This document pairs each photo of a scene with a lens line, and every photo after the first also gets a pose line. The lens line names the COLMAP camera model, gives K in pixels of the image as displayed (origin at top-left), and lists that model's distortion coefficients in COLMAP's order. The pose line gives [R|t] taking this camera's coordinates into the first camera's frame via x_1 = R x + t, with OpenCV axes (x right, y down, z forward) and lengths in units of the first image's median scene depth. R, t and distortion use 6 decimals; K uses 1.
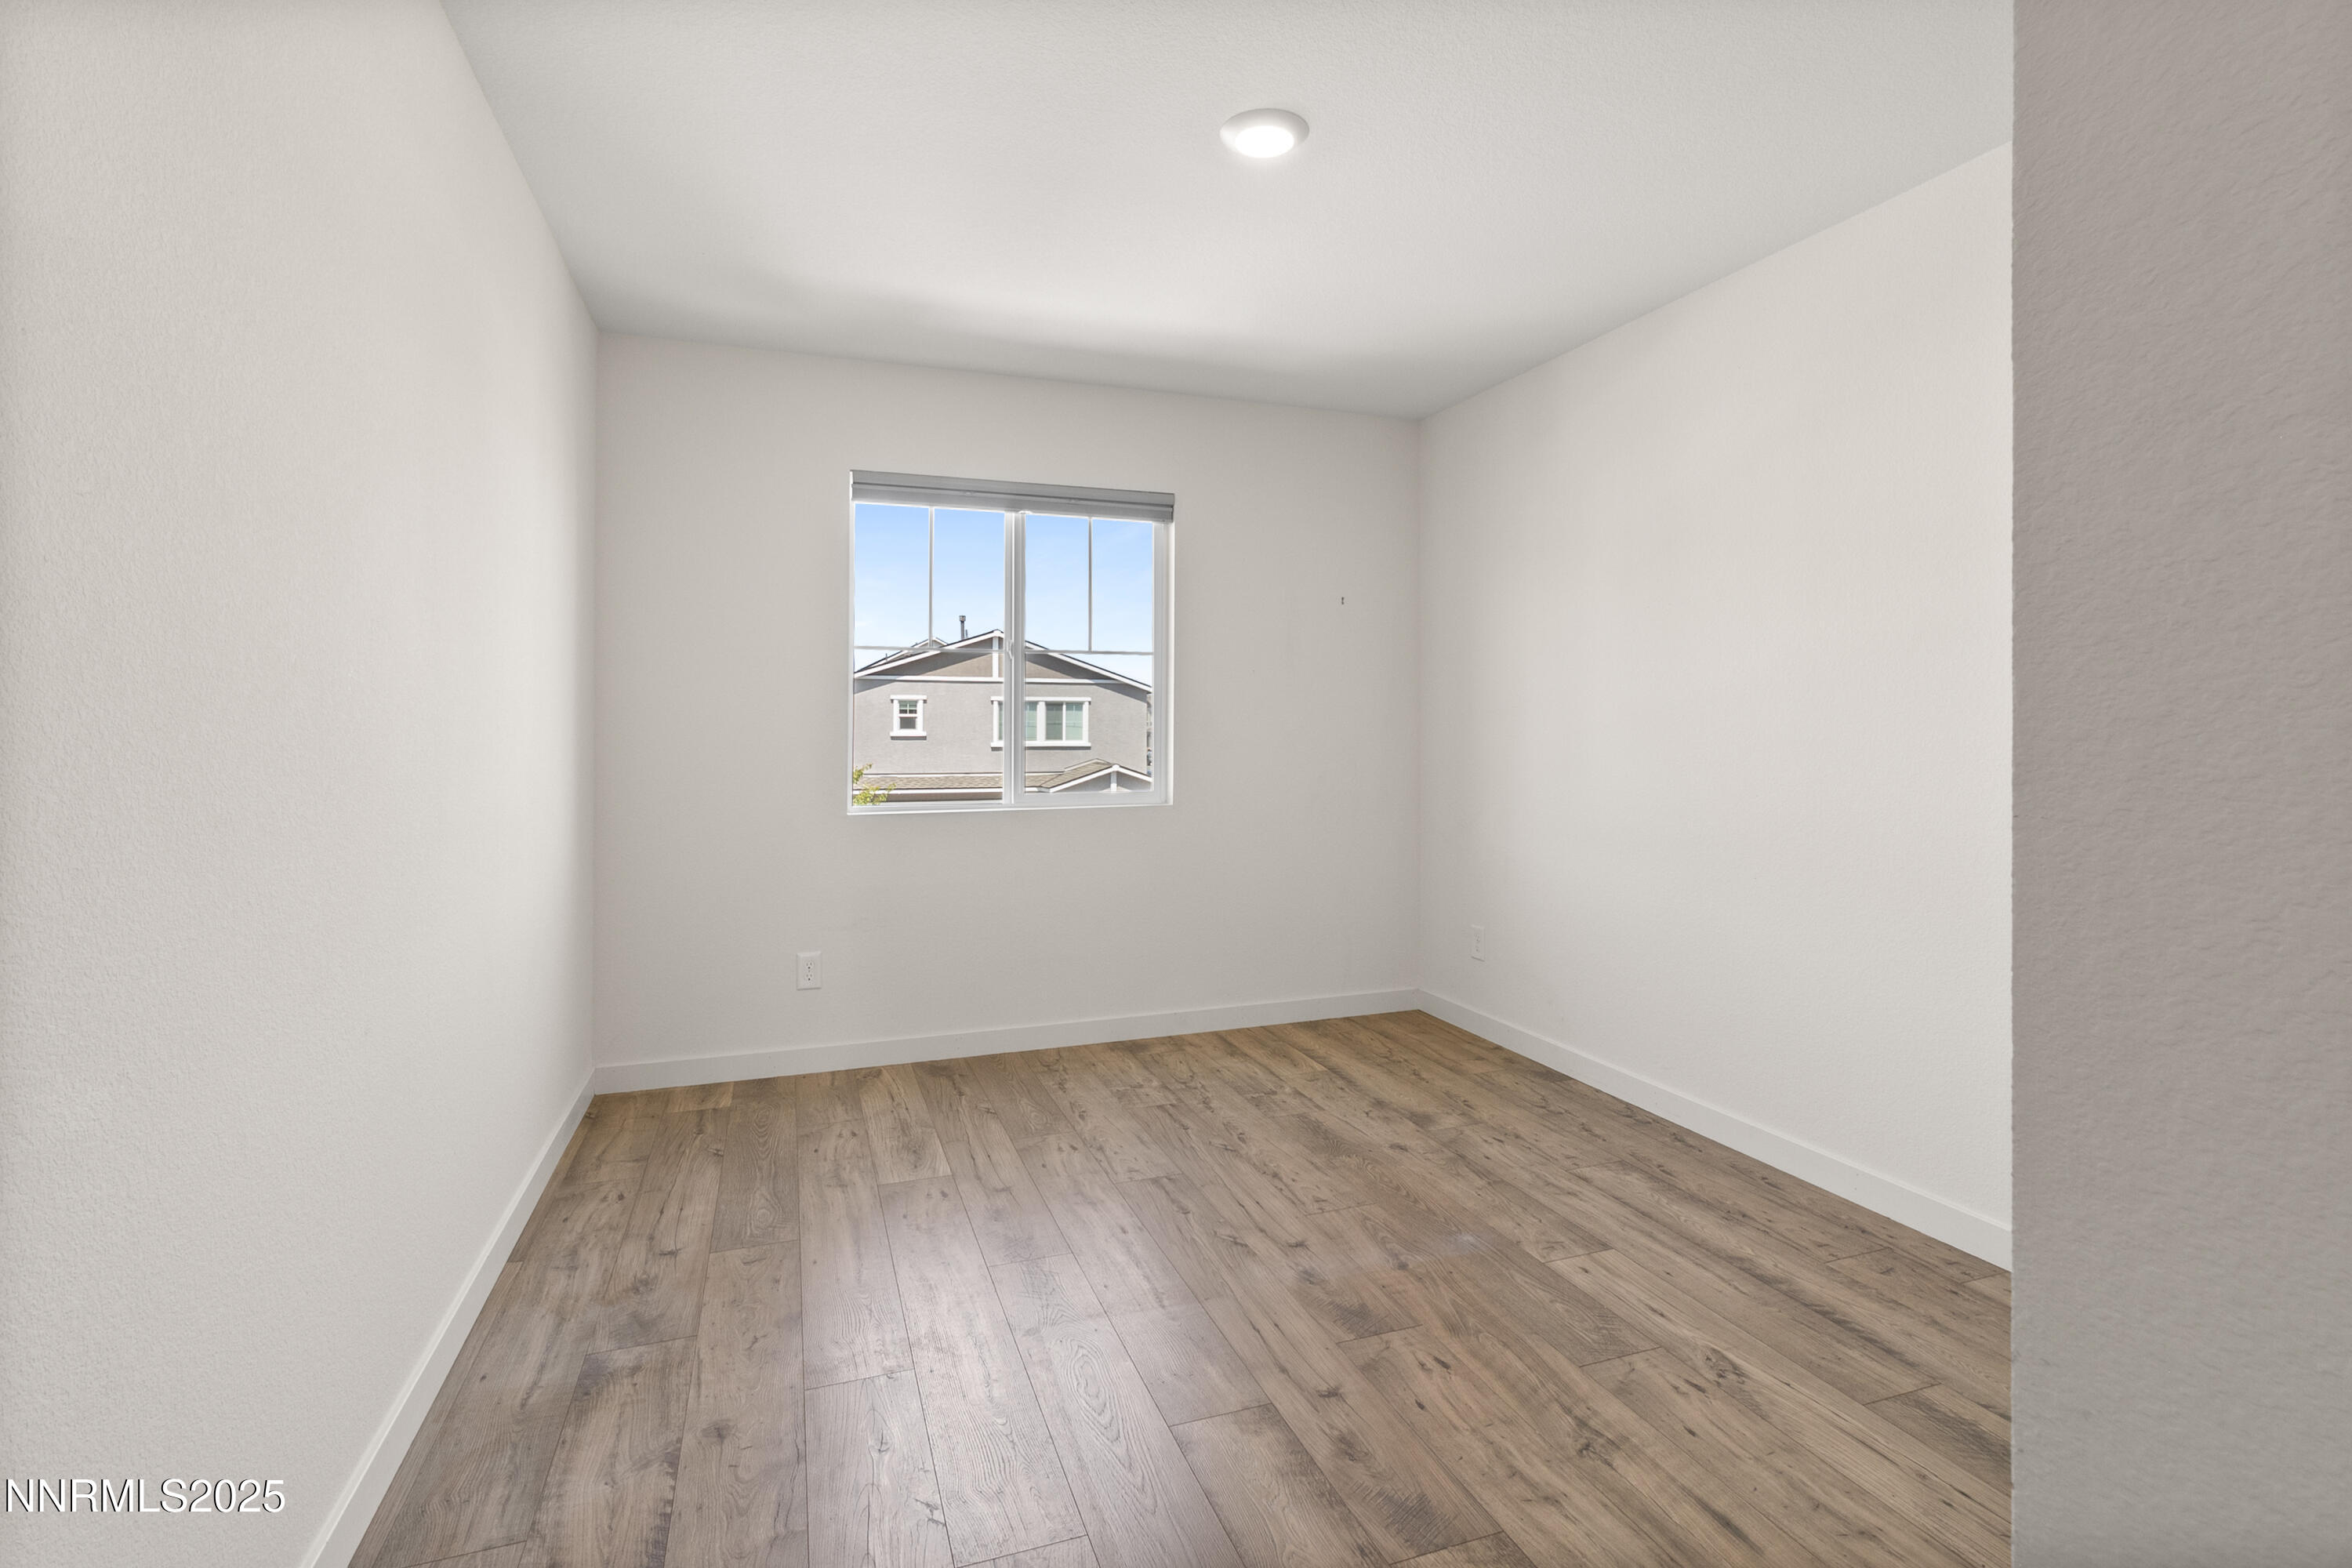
lens RADIAL K [[1106.1, 0, 1187.7], [0, 1106.1, 728.1], [0, 0, 1]] dist [0.015326, -0.000517]
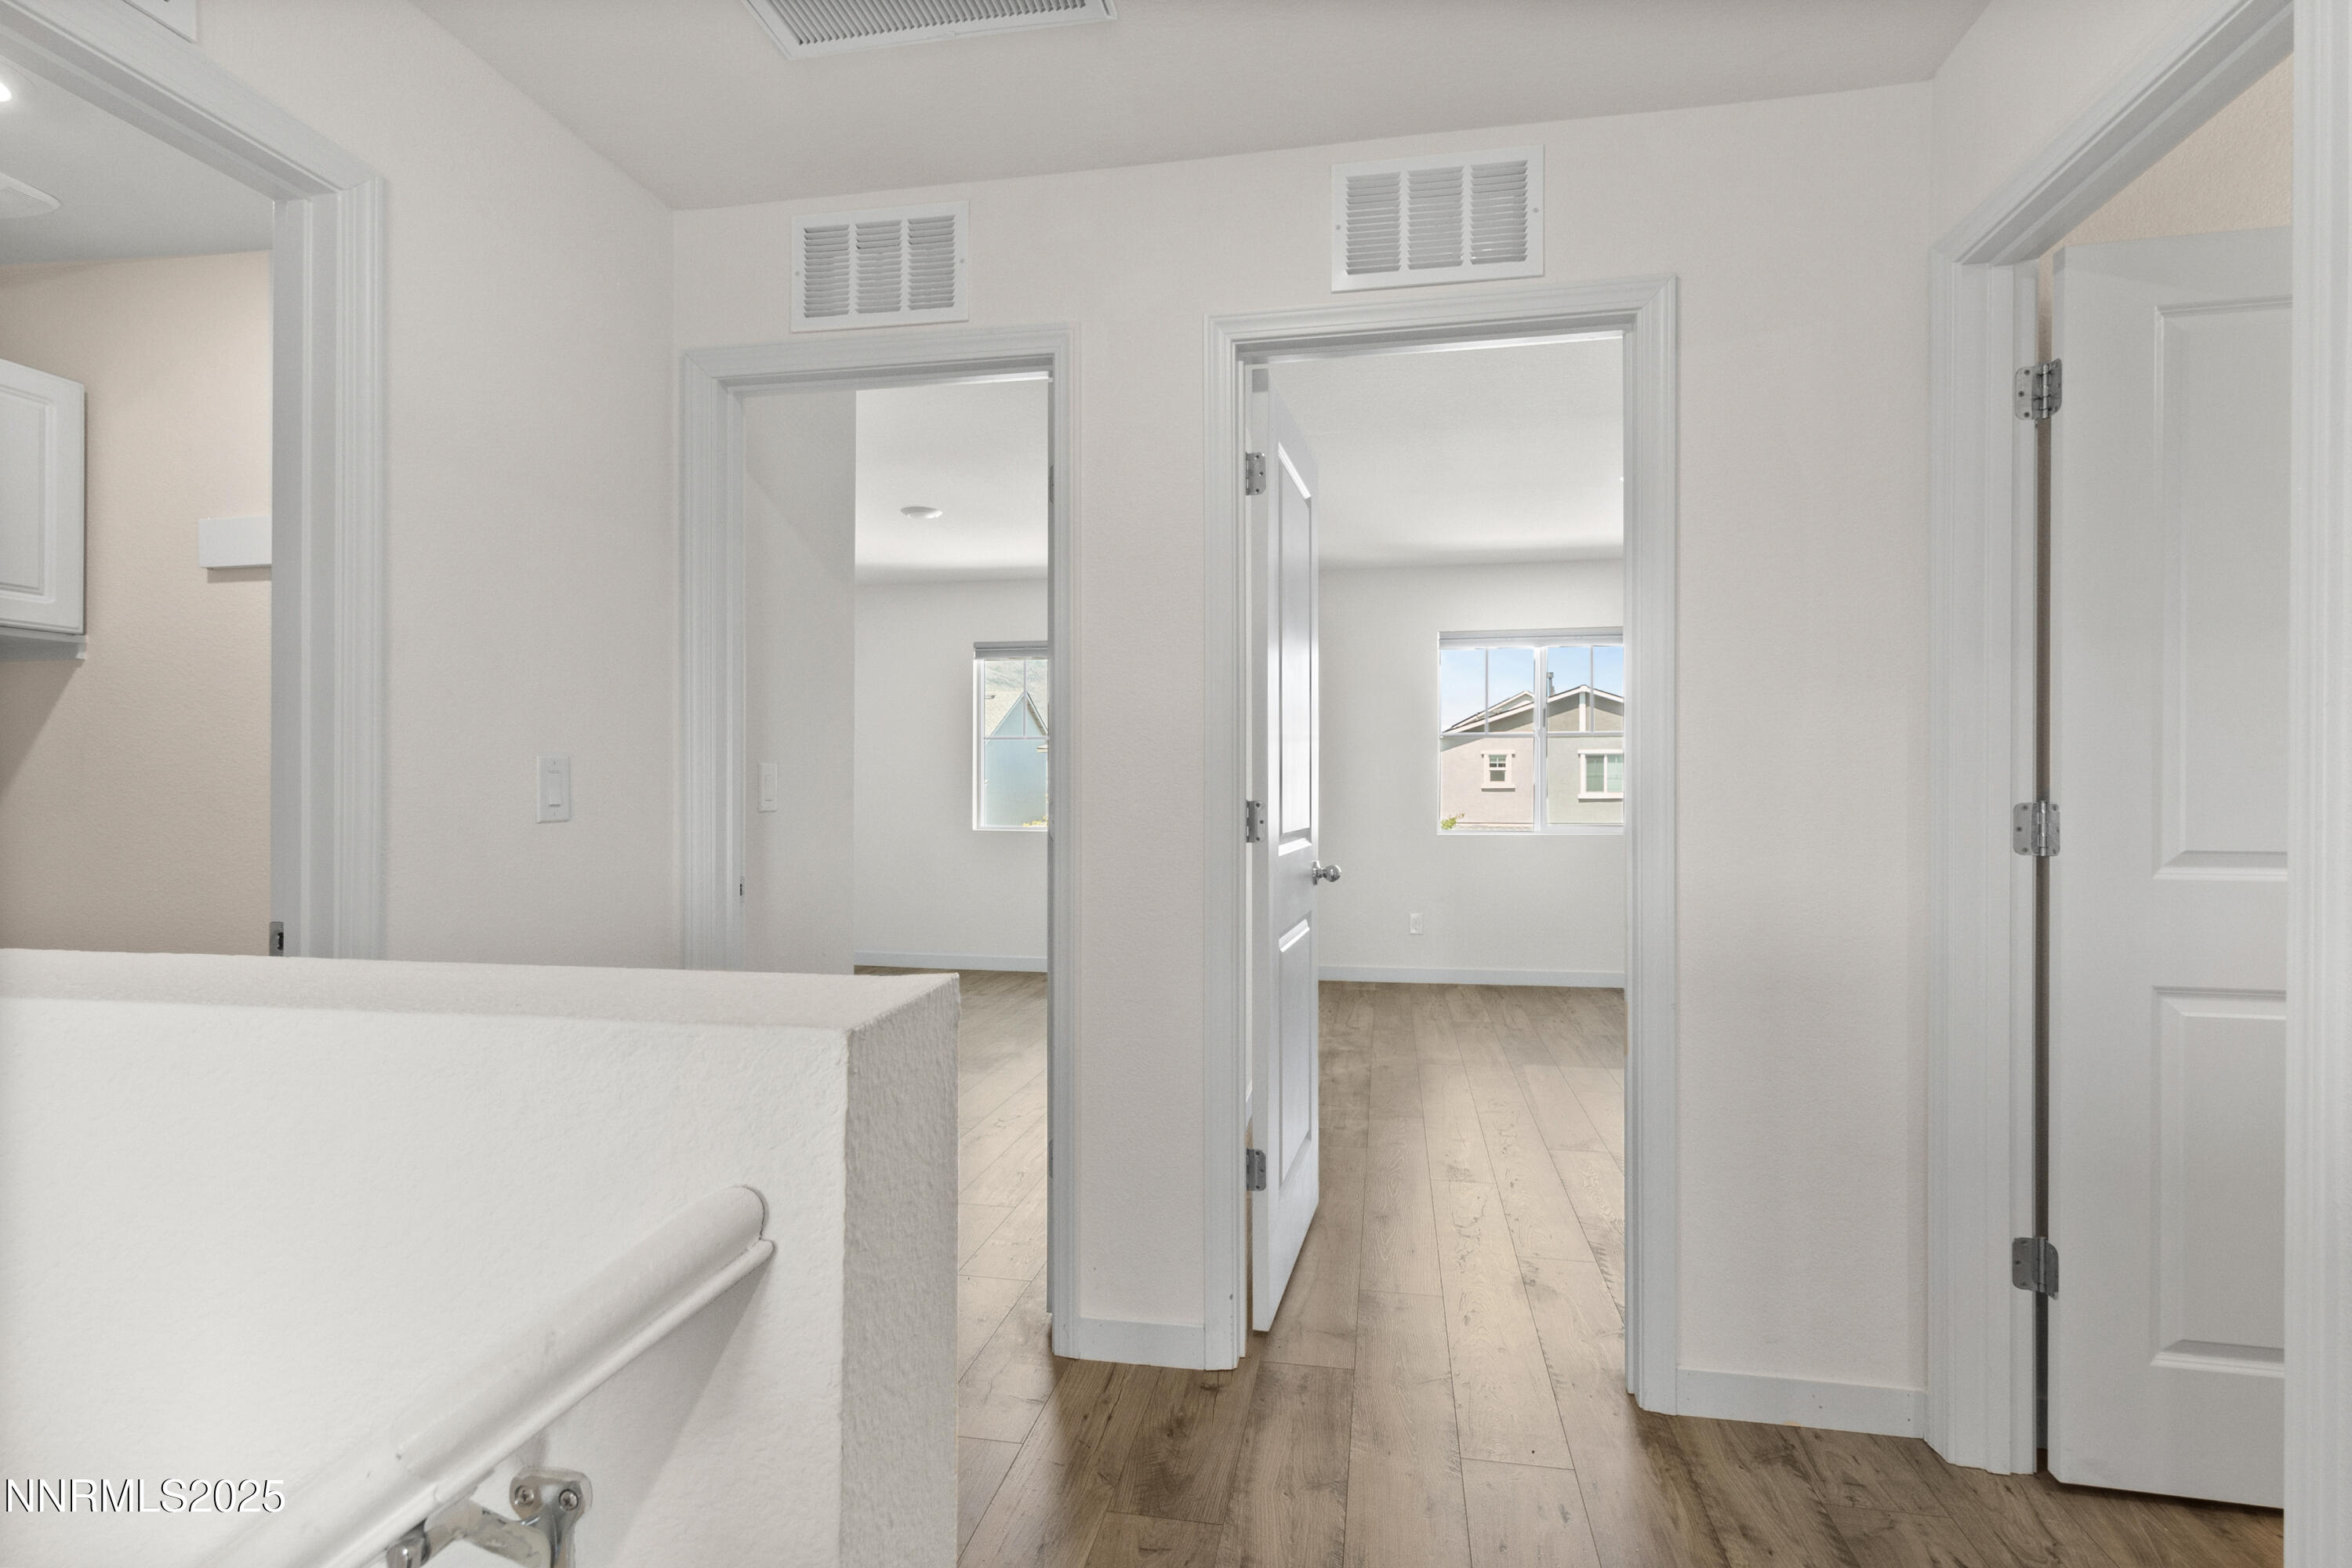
lens RADIAL K [[1106.1, 0, 1177.9], [0, 1106.1, 780.3], [0, 0, 1]] dist [0.015326, -0.000517]
pose [[0.861208, -0.003262, -0.508243, 0.386242], [0.003435, 0.999994, -0.000597, -0.011687], [0.508242, -0.001232, 0.861213, -1.197893]]
